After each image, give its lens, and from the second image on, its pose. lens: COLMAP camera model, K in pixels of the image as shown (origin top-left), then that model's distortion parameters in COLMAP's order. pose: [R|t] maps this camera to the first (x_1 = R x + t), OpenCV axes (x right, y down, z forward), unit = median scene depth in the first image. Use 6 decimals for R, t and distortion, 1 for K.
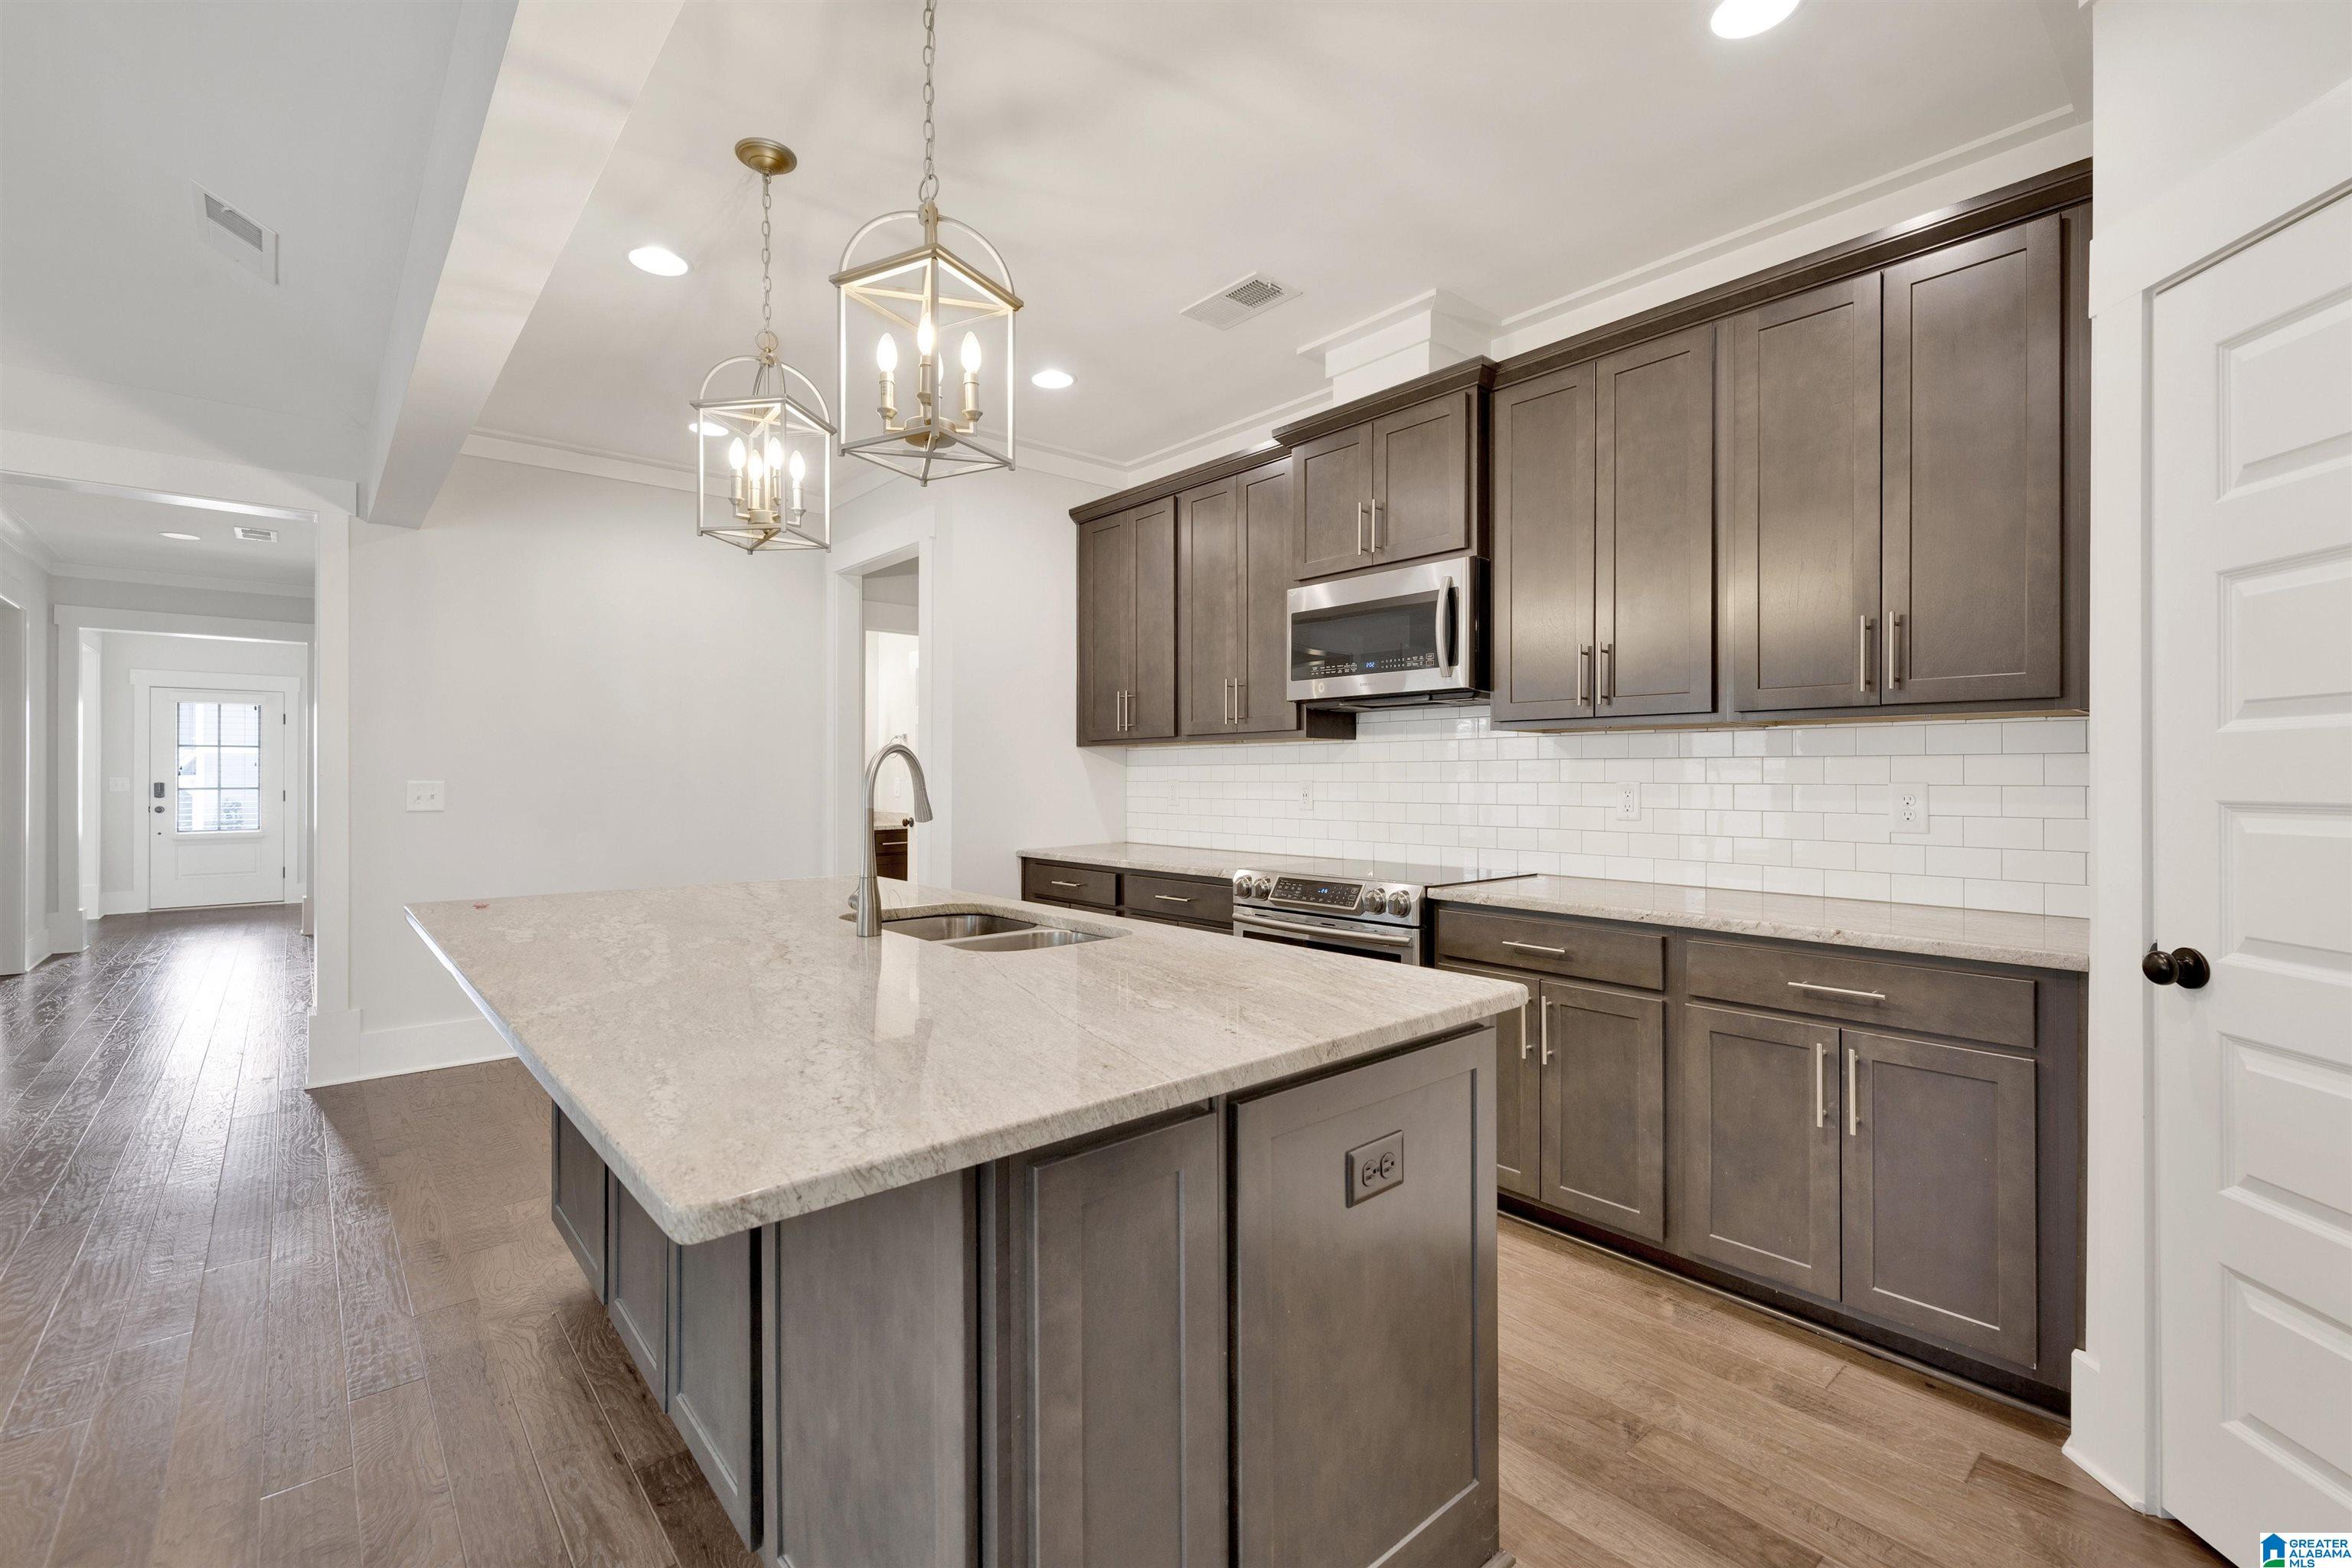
lens RADIAL K [[1006.5, 0, 1184.6], [0, 1006.5, 773.7], [0, 0, 1]] dist [-0.000087, 0.000487]
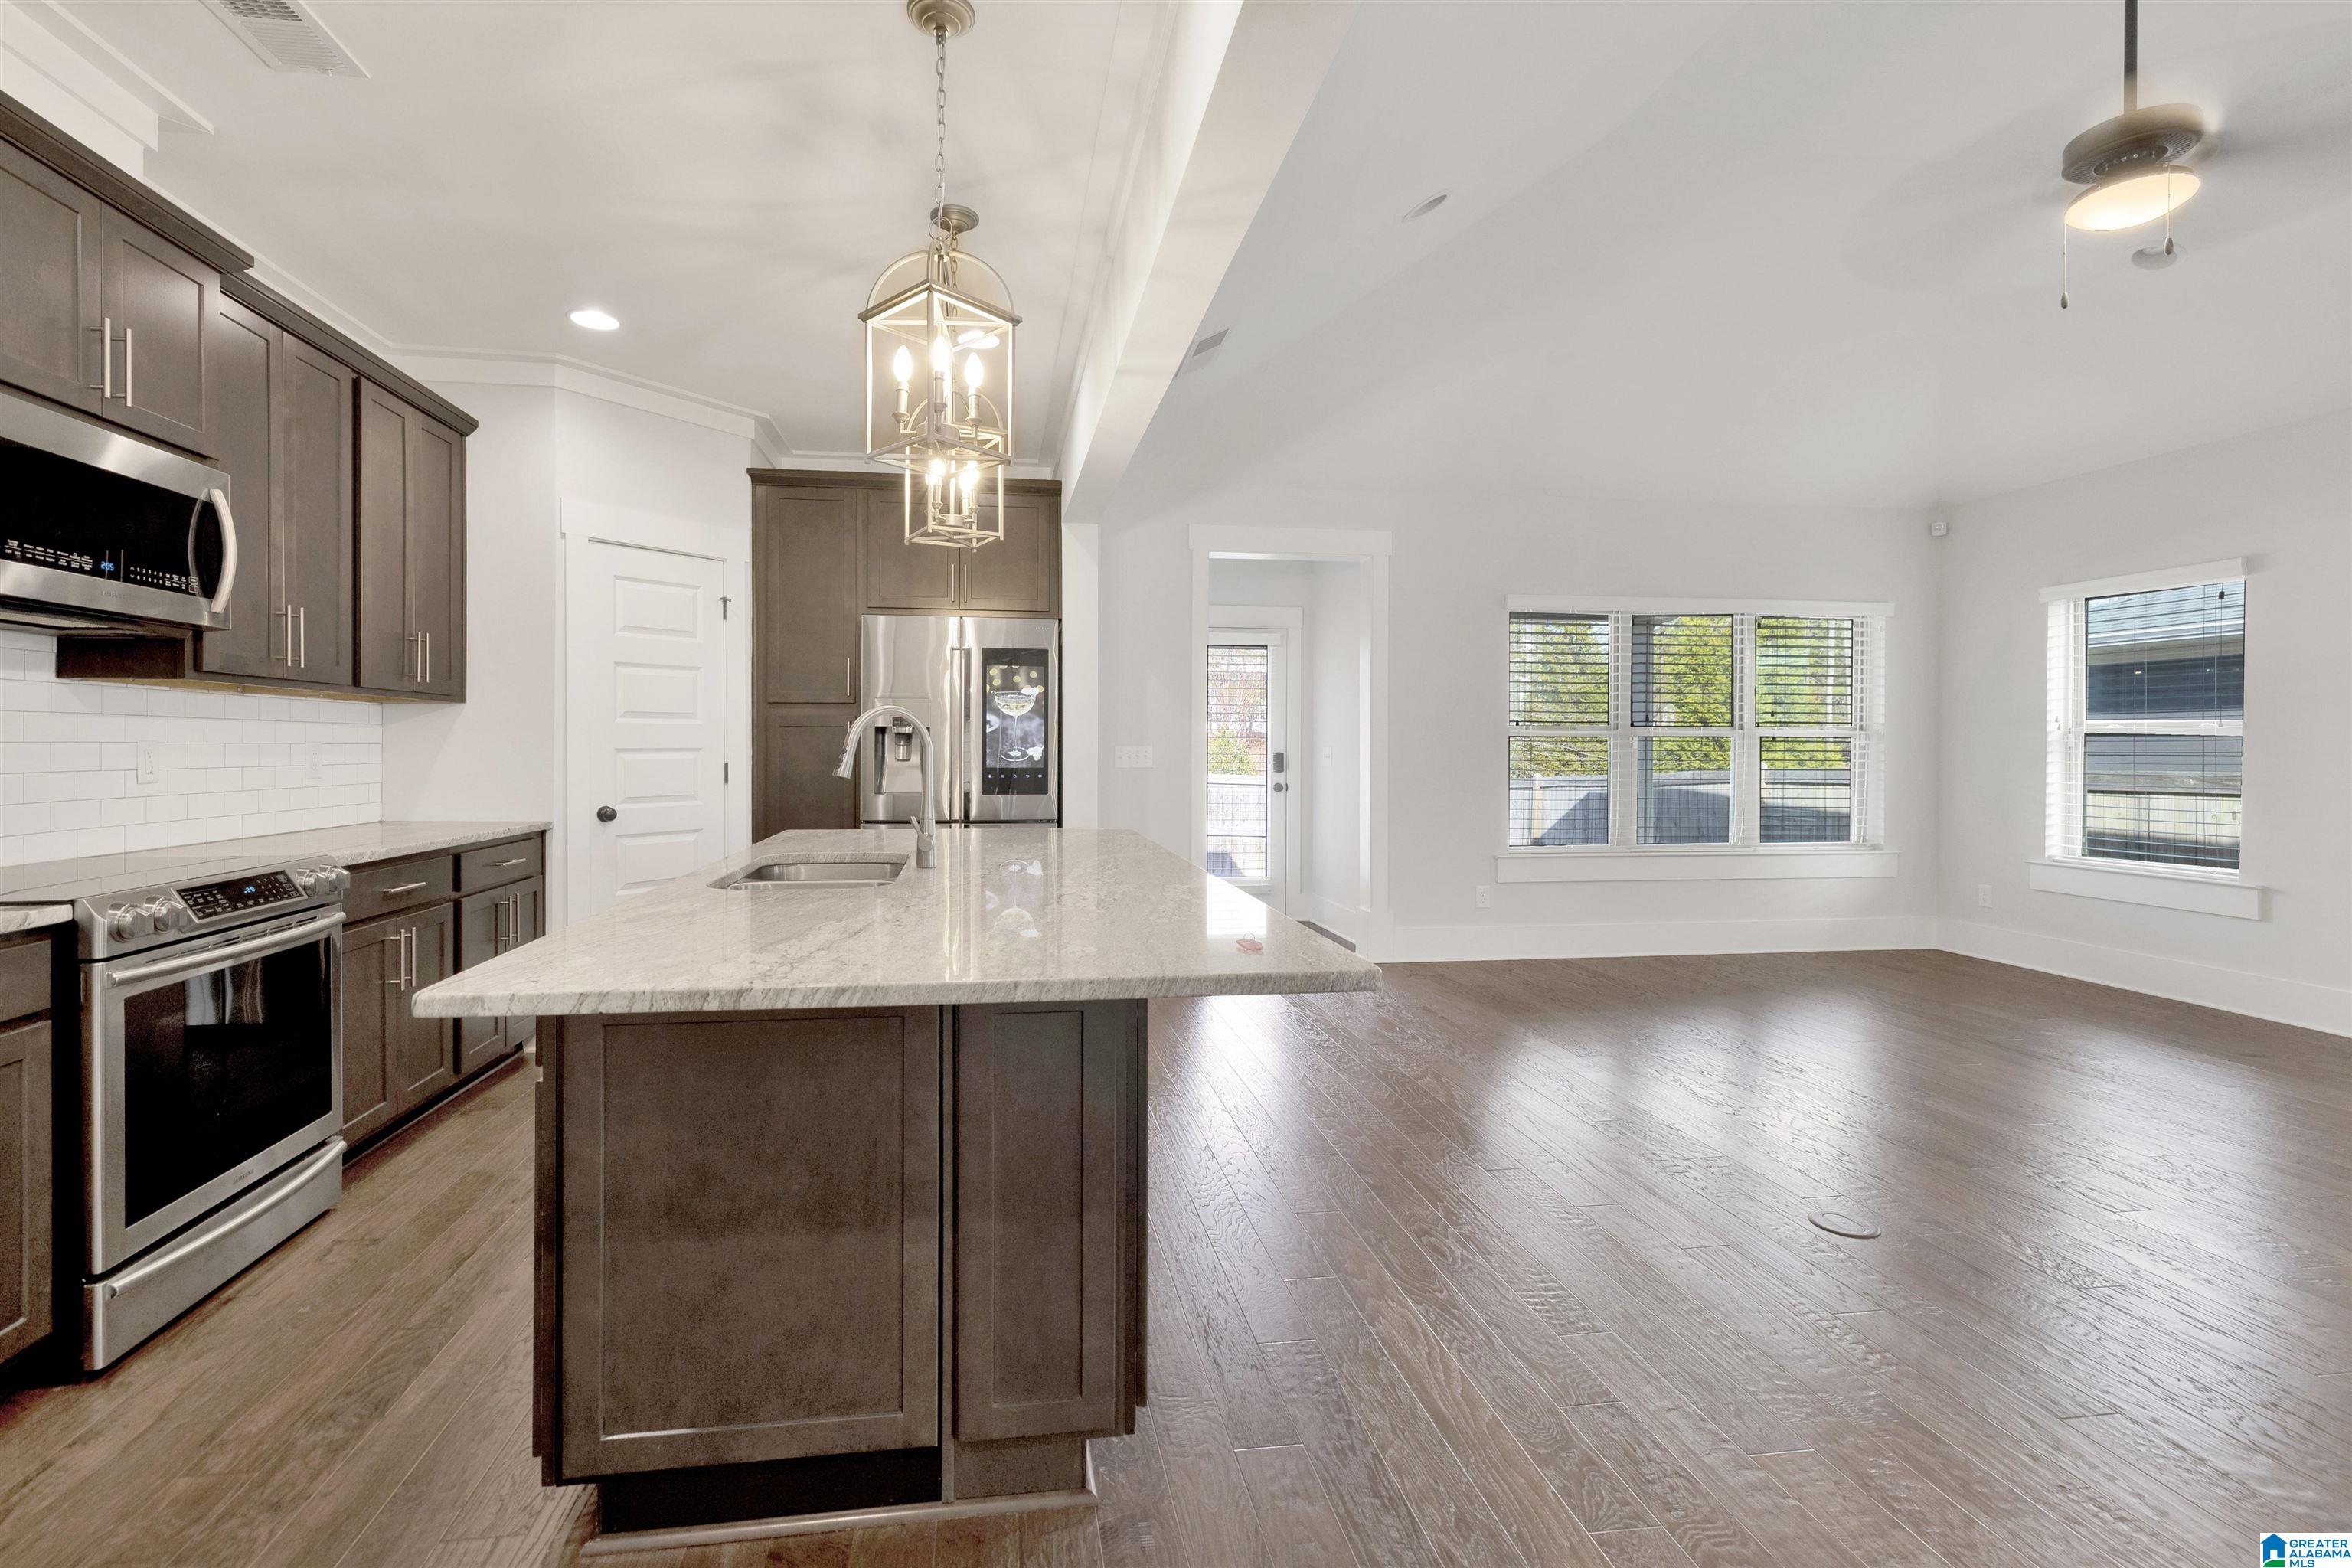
lens RADIAL K [[1030.4, 0, 1135.6], [0, 1030.4, 765.5], [0, 0, 1]] dist [0.000372, 0.000447]
pose [[-0.835799, -0.011922, 0.548907, -0.820847], [-0.003473, 0.999859, 0.016428, 0.011658], [-0.549025, 0.011824, -0.835722, 1.284821]]
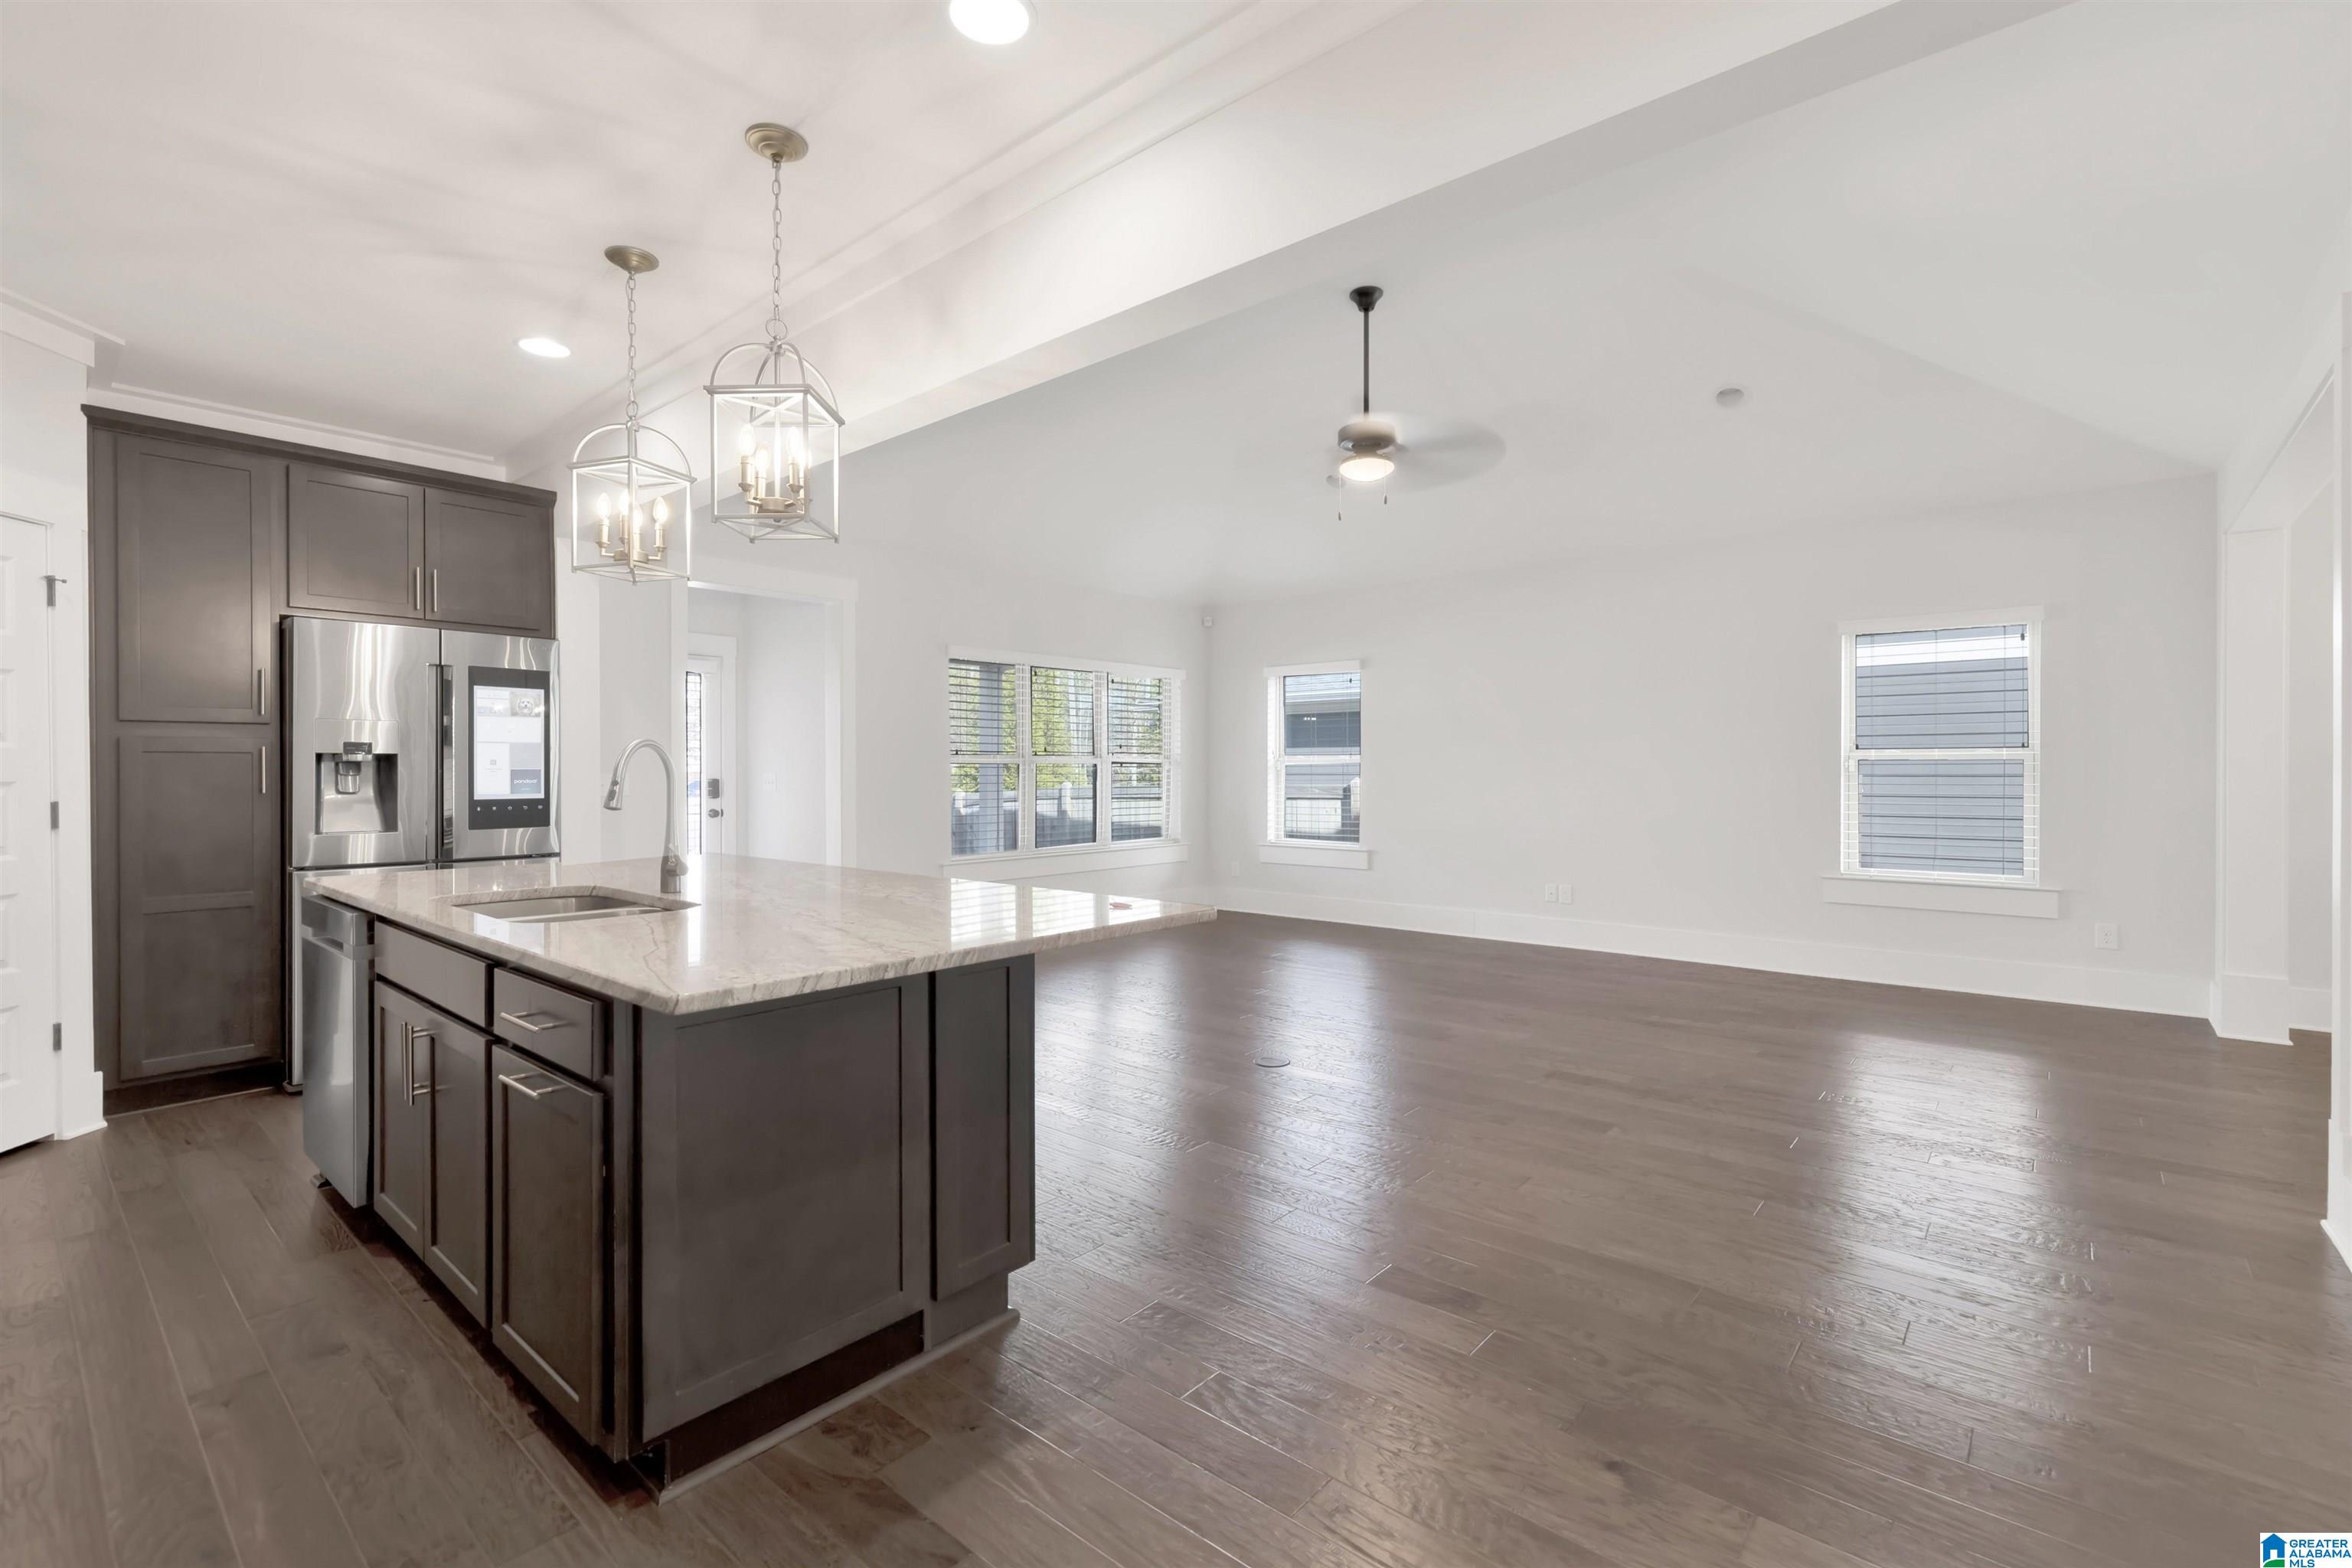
lens RADIAL K [[1006.5, 0, 1184.6], [0, 1006.5, 773.7], [0, 0, 1]] dist [-0.000087, 0.000487]
pose [[-0.989401, 0.003358, -0.145171, -0.543170], [0.003058, 0.999993, 0.002291, 0.005913], [0.145177, 0.001823, -0.989404, 1.584593]]
